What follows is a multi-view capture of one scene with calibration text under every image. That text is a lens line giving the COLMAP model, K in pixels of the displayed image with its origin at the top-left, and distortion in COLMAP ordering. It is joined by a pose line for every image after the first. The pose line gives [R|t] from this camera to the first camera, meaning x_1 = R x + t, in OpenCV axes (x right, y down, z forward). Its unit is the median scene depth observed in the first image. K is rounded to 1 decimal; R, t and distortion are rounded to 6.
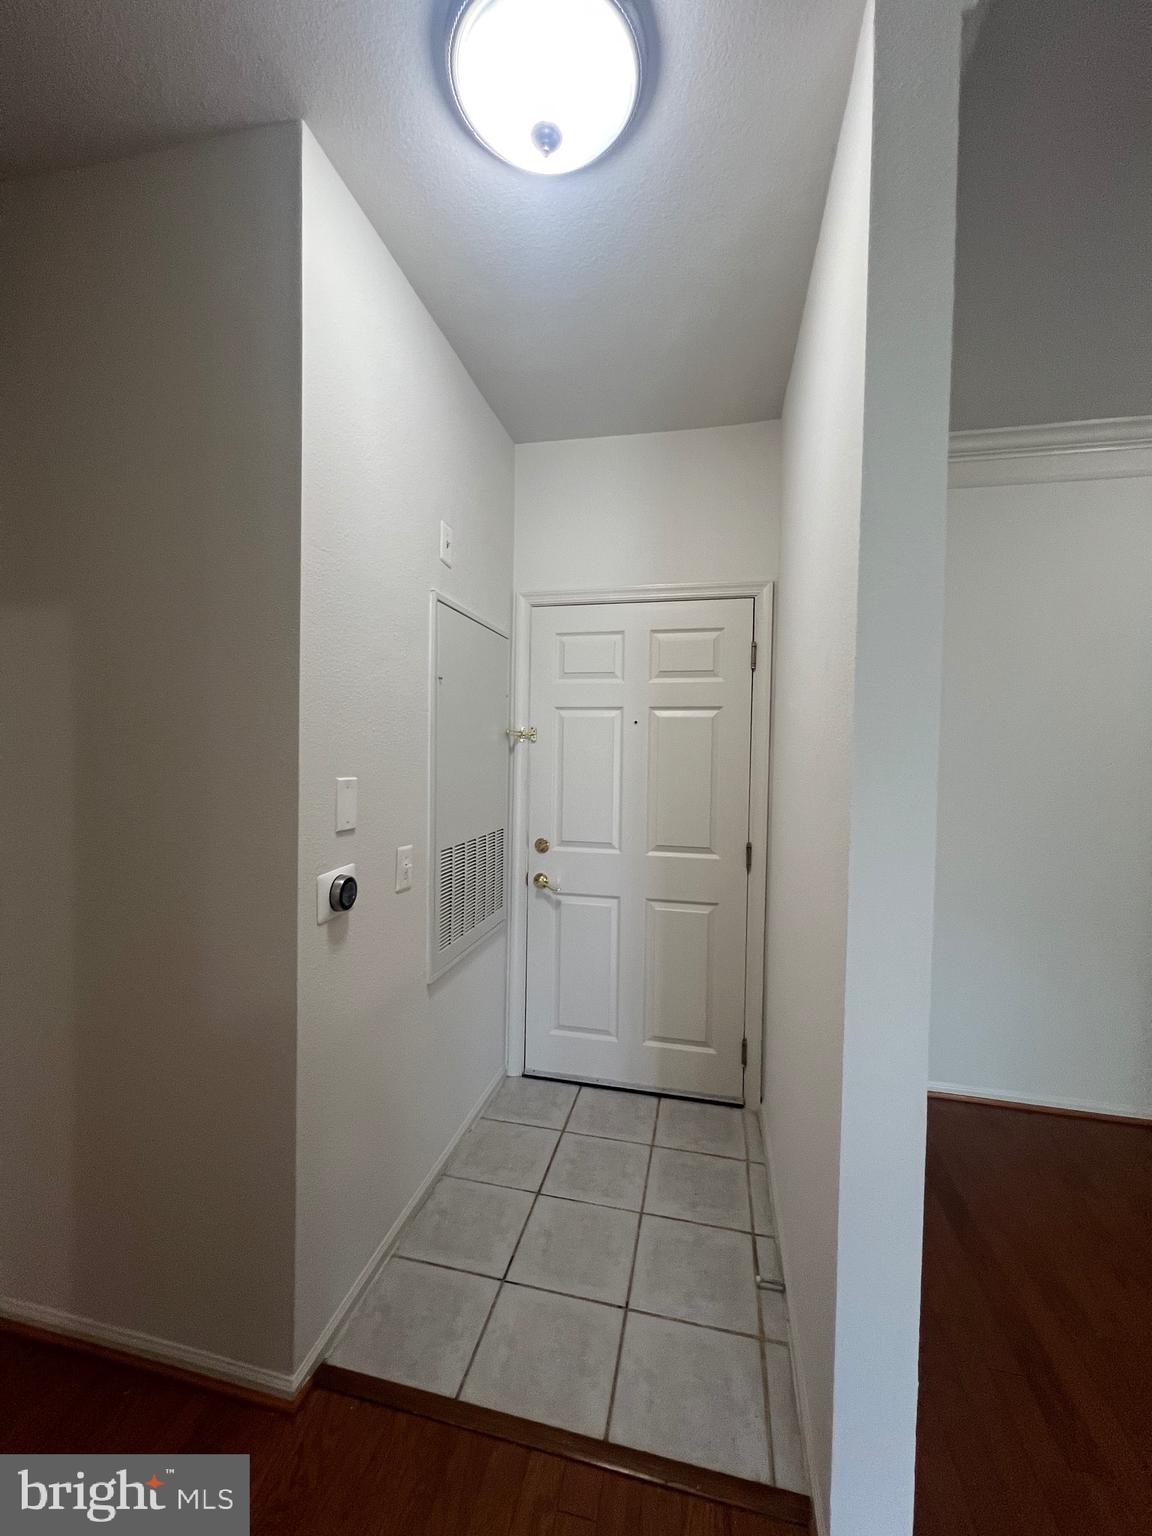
lens RADIAL K [[614.0, 0, 569.7], [0, 614.0, 763.4], [0, 0, 1]] dist [-0.002393, 0.000387]
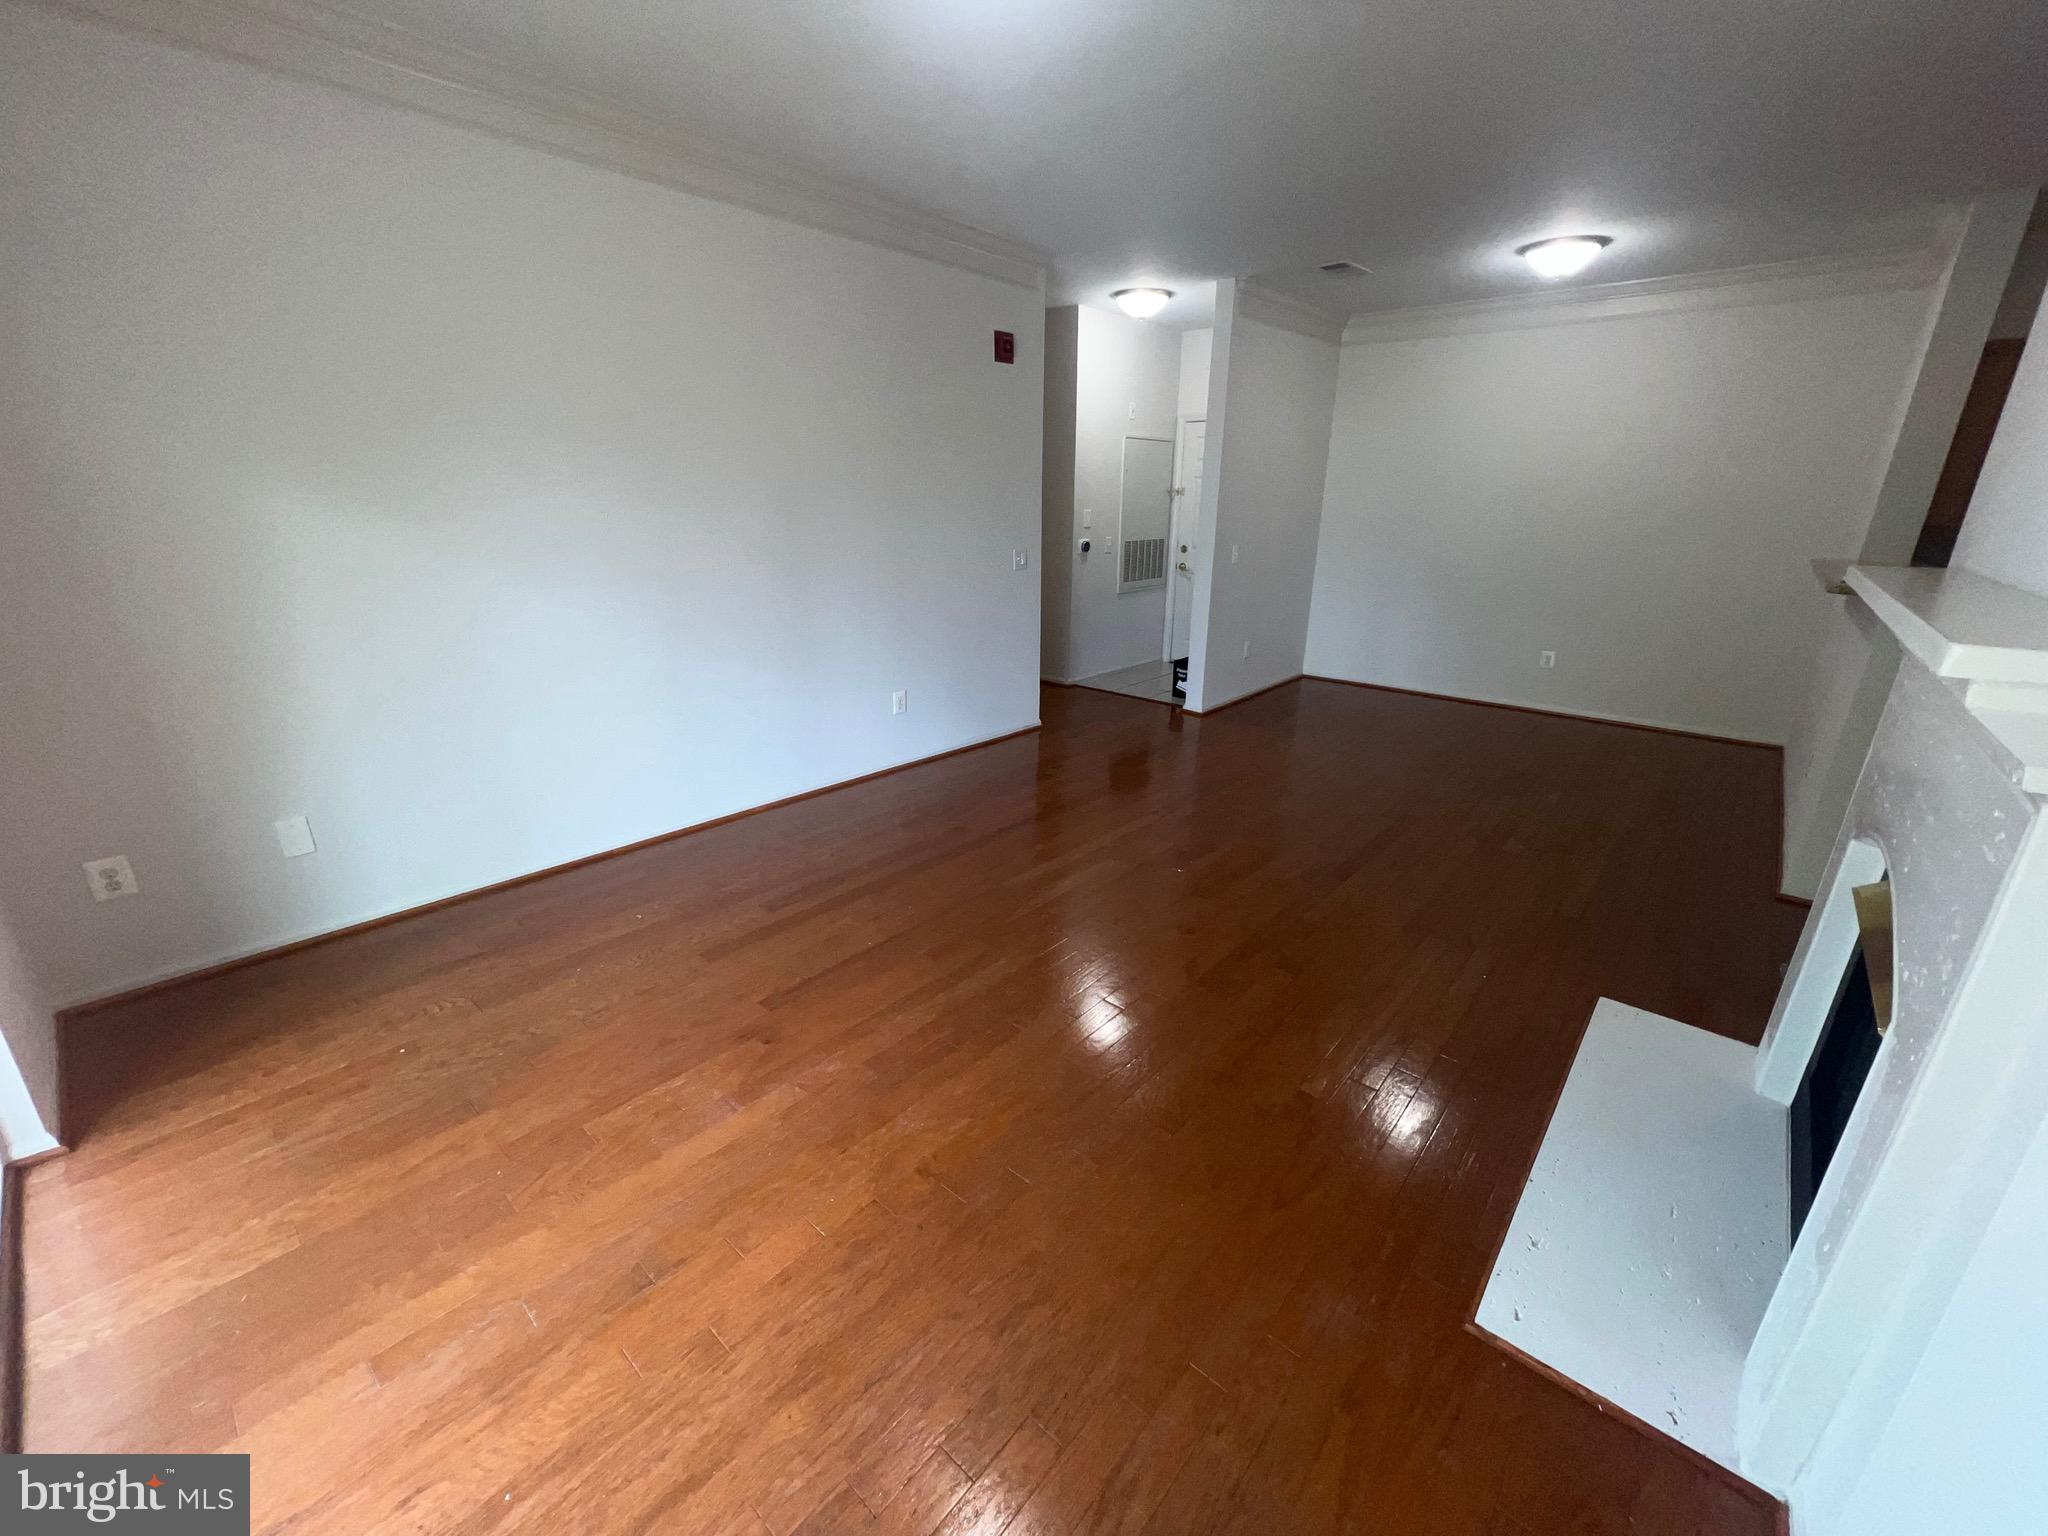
lens RADIAL K [[823.0, 0, 1022.0], [0, 823.0, 754.8], [0, 0, 1]] dist [-0.002699, 0.000495]
pose [[0.884647, 0.134216, -0.446527, 0.791433], [-0.006154, 0.960952, 0.276648, 0.039160], [0.466222, -0.241988, 0.850929, -1.736984]]
